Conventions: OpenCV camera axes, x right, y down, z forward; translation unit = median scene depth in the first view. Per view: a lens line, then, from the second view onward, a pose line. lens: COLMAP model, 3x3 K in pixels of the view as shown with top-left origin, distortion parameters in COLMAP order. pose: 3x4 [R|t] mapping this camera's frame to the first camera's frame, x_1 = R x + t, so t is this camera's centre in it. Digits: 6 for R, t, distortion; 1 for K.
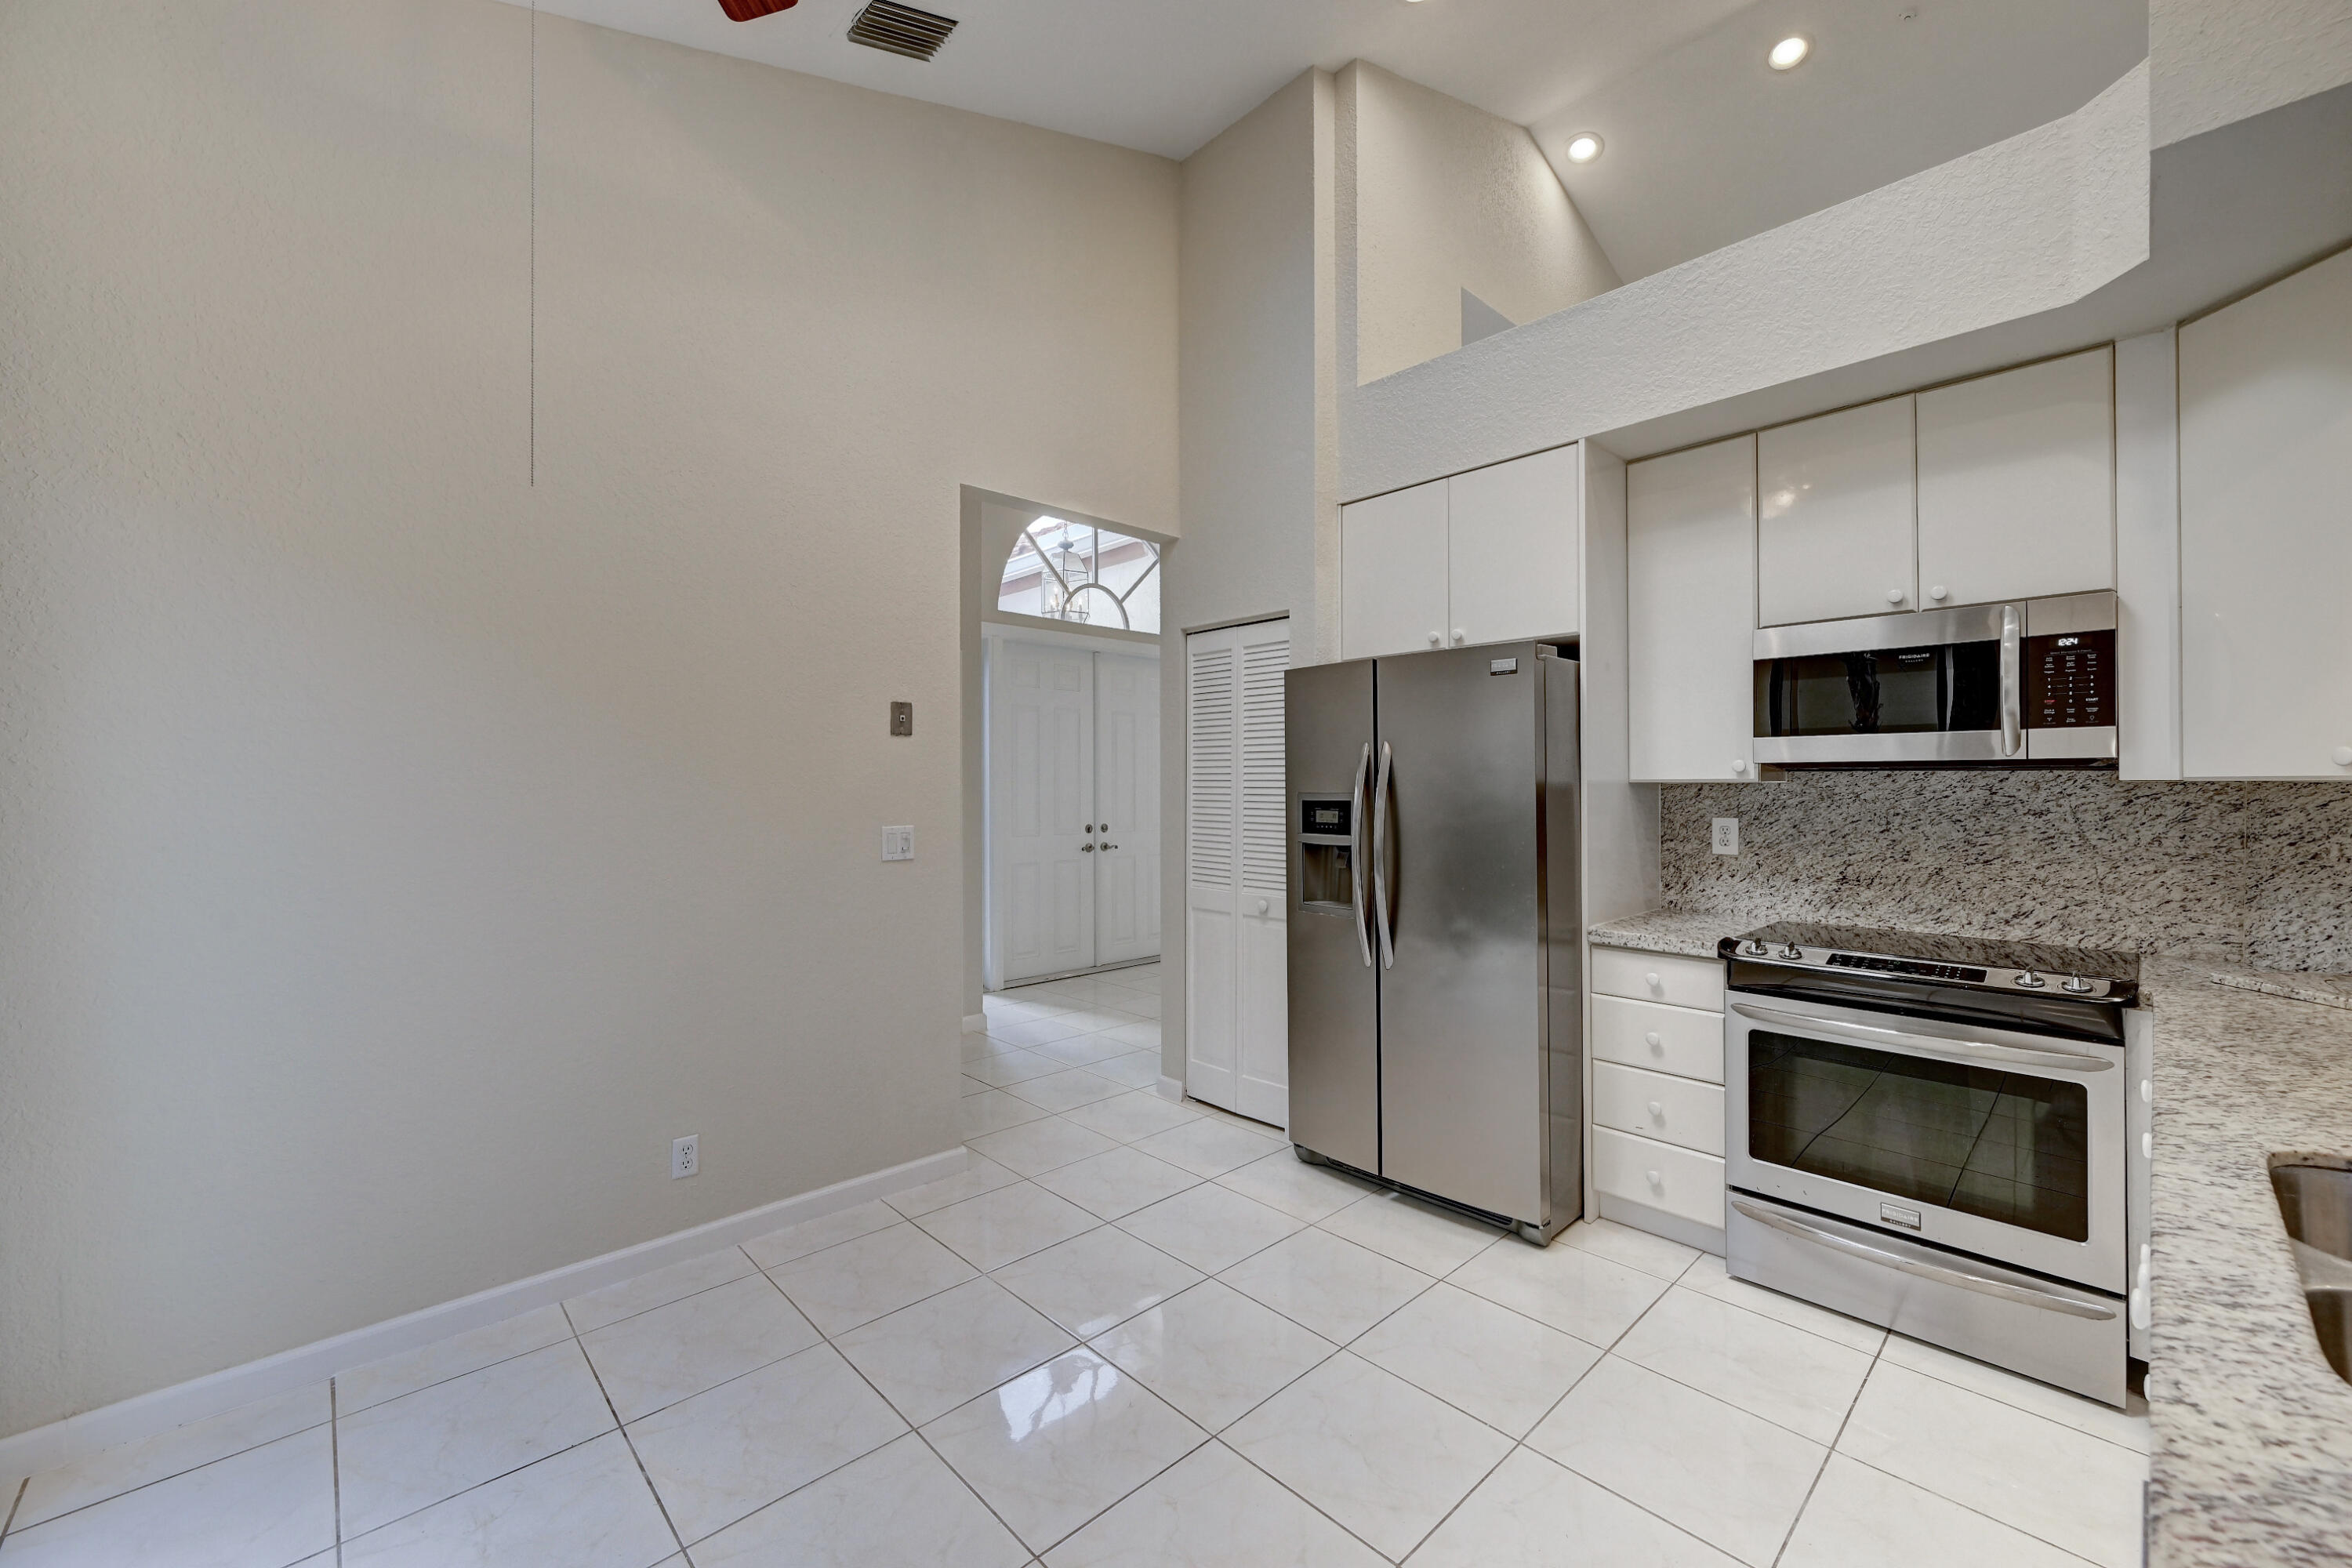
lens RADIAL K [[920.2, 0, 1194.4], [0, 920.2, 778.2], [0, 0, 1]] dist [-0.000330, -0.000012]
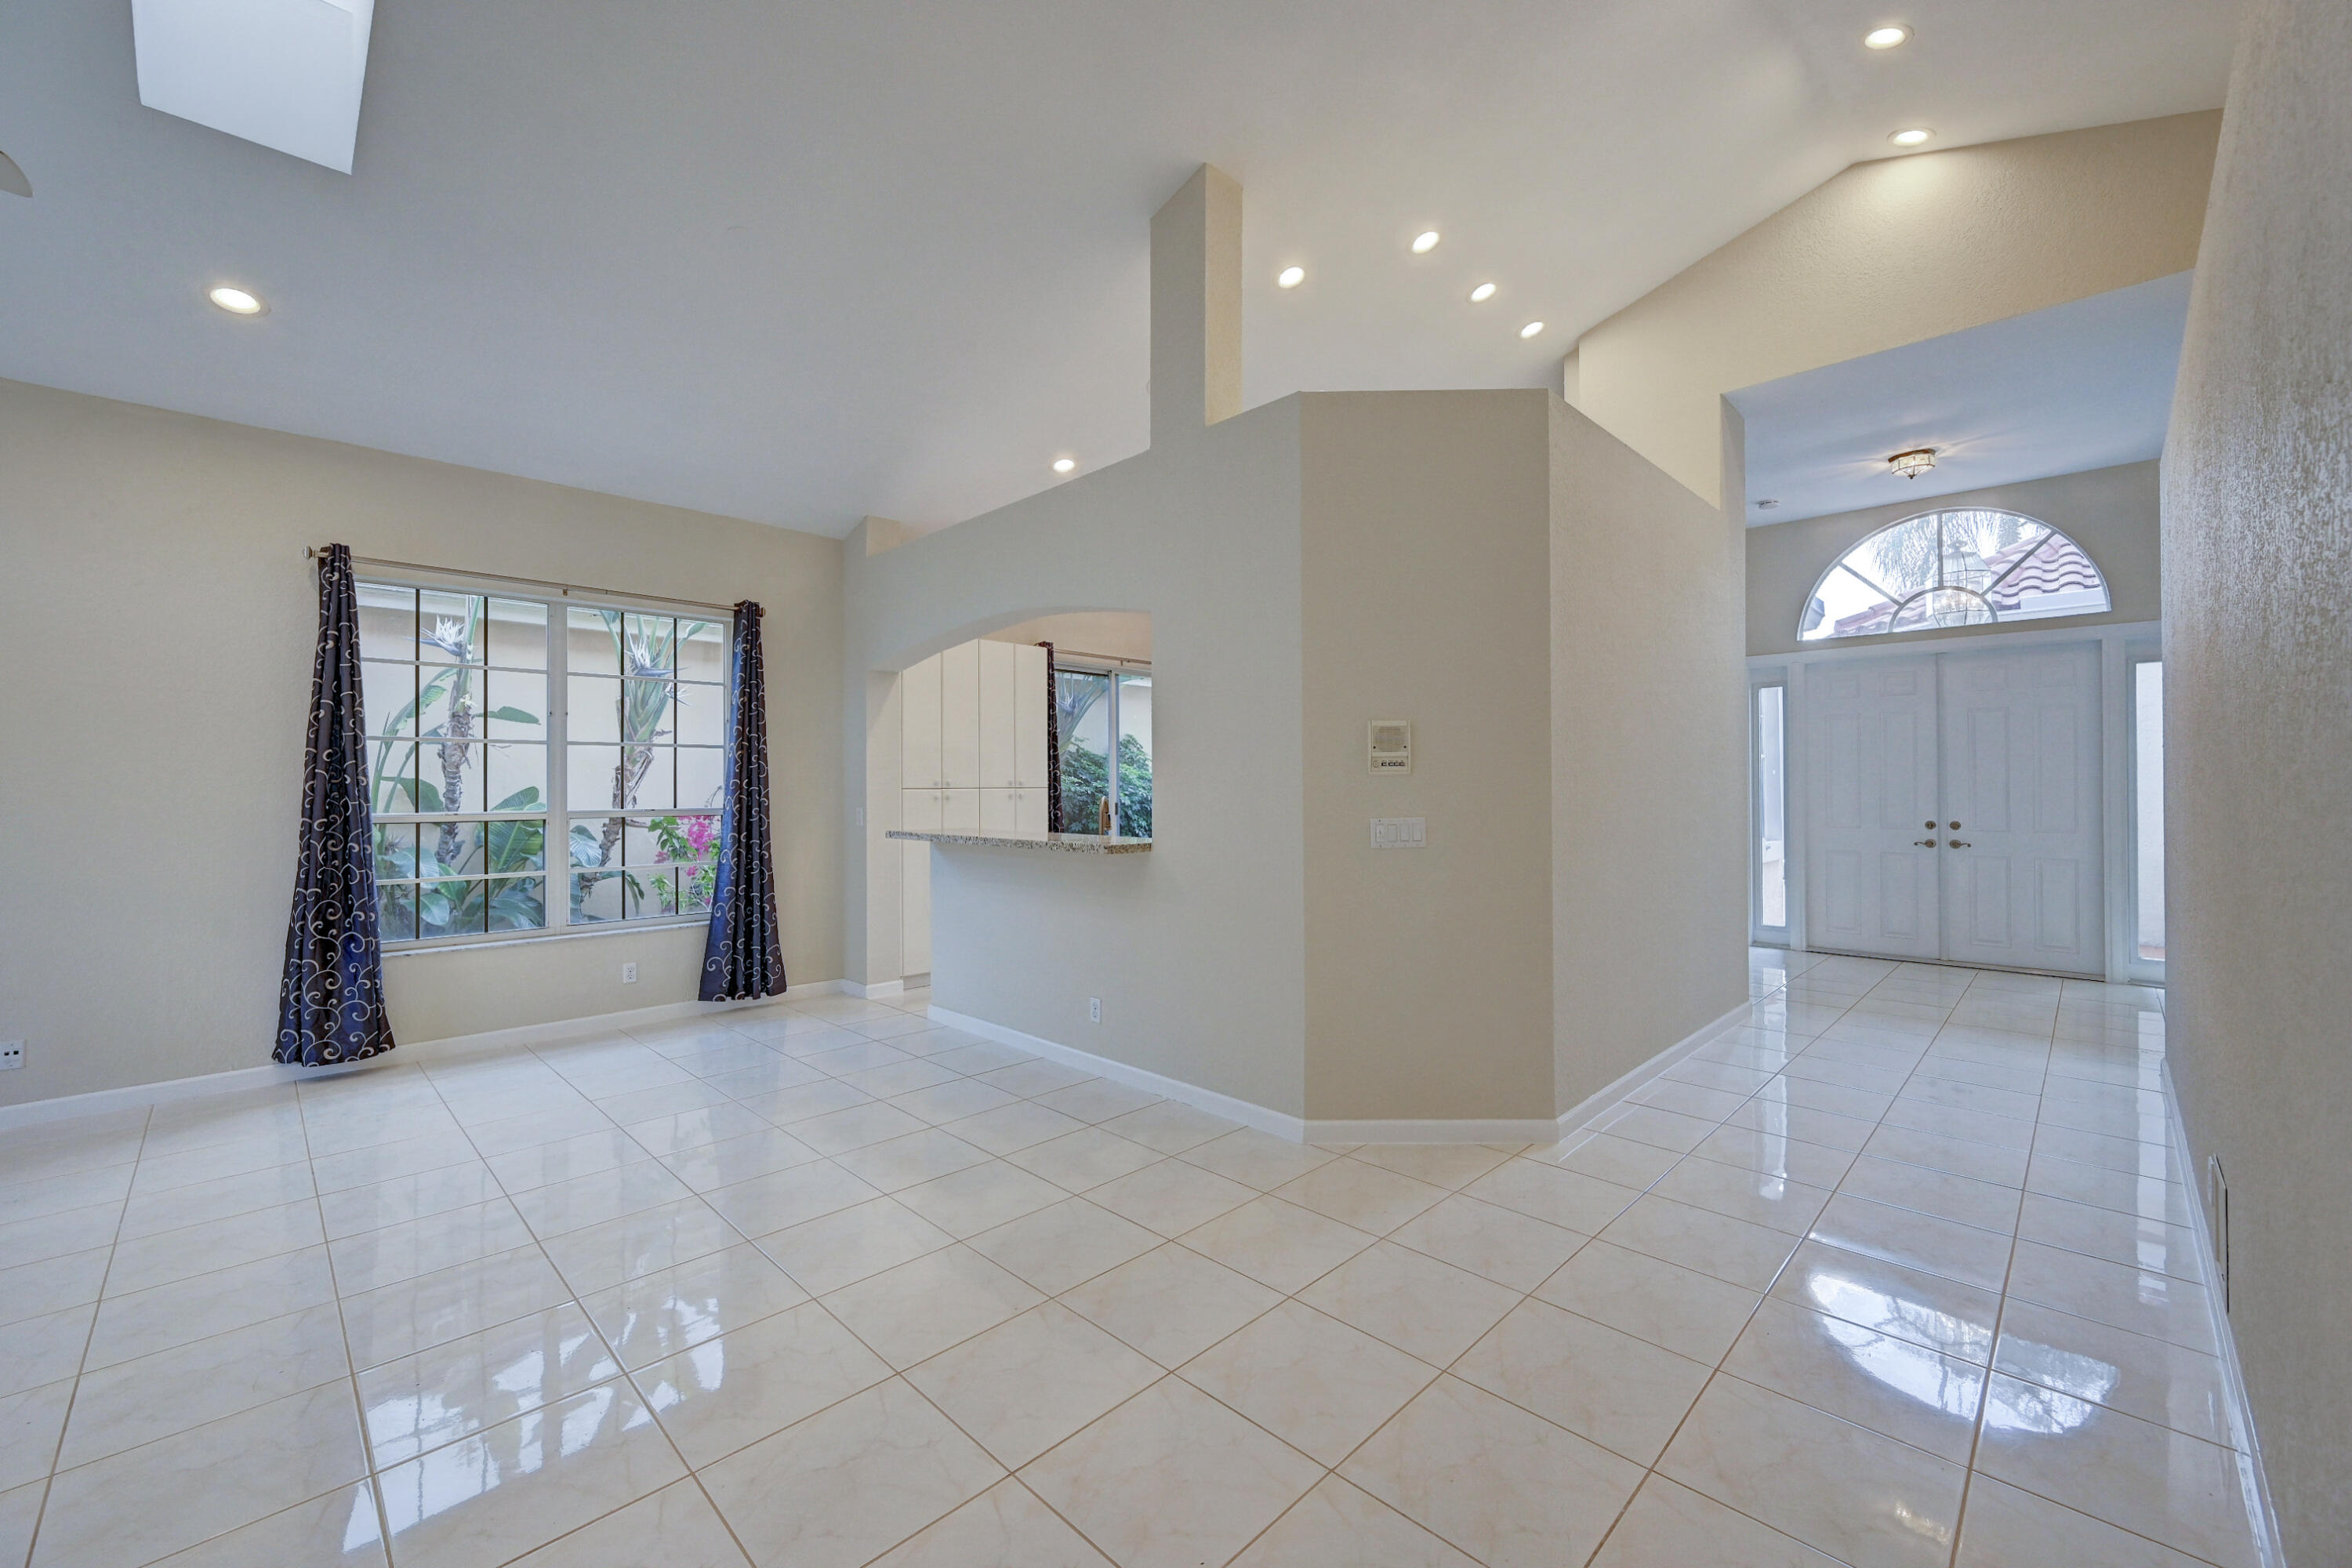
lens RADIAL K [[934.3, 0, 1154.4], [0, 934.3, 781.8], [0, 0, 1]] dist [0.009607, -0.007328]
pose [[0.012179, -0.001316, -0.999925, 1.786746], [0.011293, 0.999936, -0.001178, -0.005477], [0.999862, -0.011278, 0.012193, 0.202952]]
